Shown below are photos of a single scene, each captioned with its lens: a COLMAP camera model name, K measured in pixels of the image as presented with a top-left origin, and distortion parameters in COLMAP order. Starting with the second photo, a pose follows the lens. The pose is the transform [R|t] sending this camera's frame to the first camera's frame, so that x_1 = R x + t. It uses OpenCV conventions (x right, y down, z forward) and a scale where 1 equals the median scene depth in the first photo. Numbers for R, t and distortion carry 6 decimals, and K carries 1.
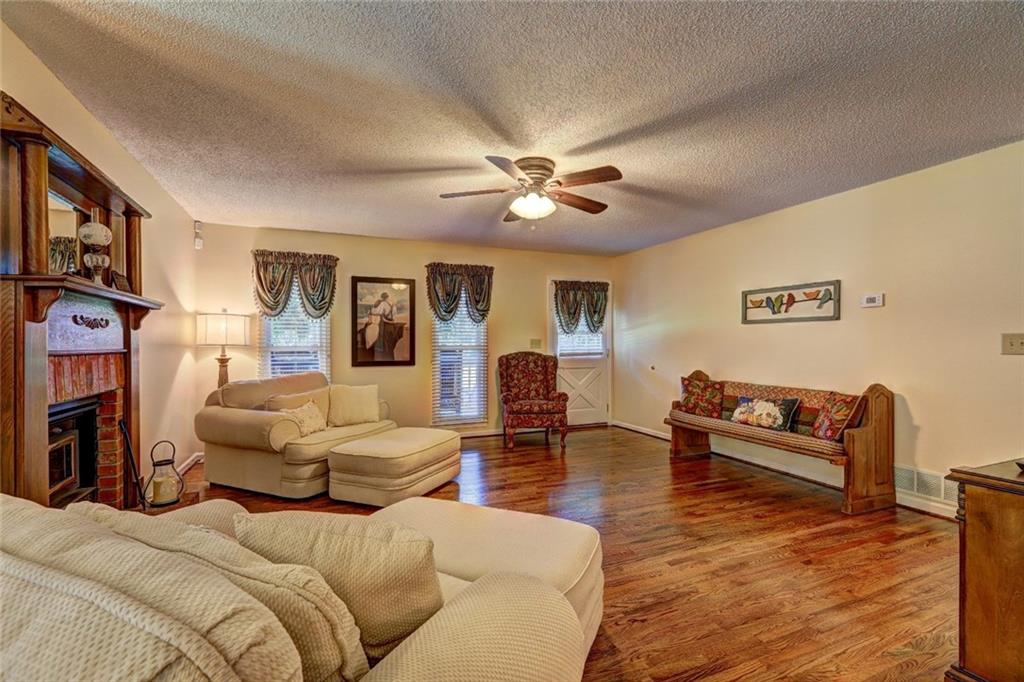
lens RADIAL K [[457.5, 0, 508.5], [0, 457.5, 343.8], [0, 0, 1]] dist [-0.004604, -0.000326]
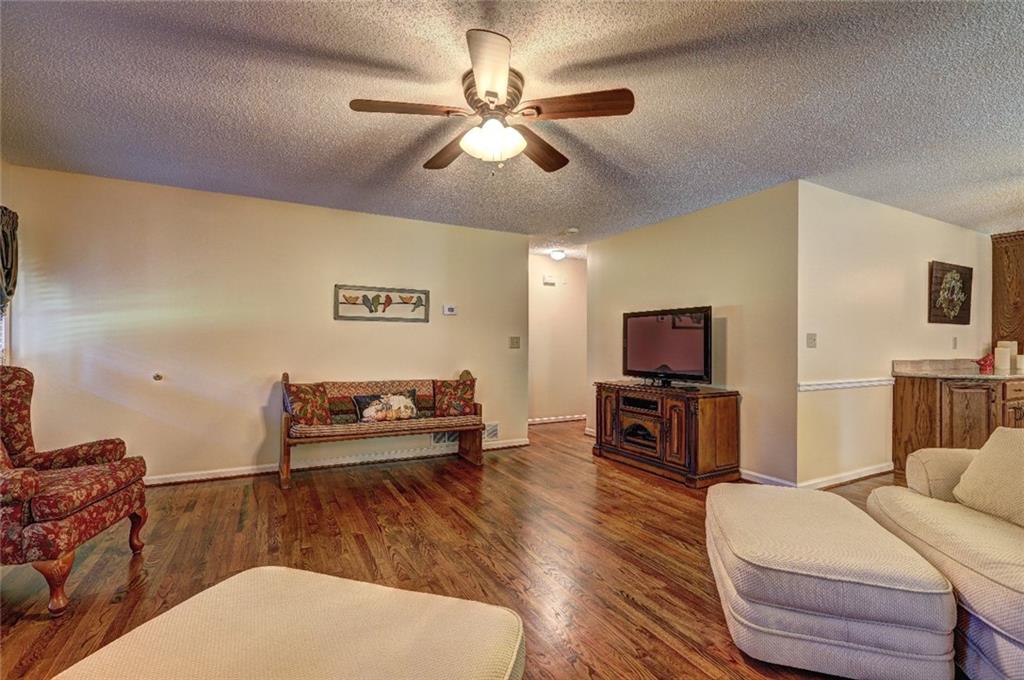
lens RADIAL K [[457.5, 0, 508.5], [0, 457.5, 343.8], [0, 0, 1]] dist [-0.004604, -0.000326]
pose [[-0.085924, 0.000493, 0.996302, -0.502748], [-0.004049, 0.999991, -0.000844, 0.006236], [-0.996293, -0.004107, -0.085921, 0.811710]]
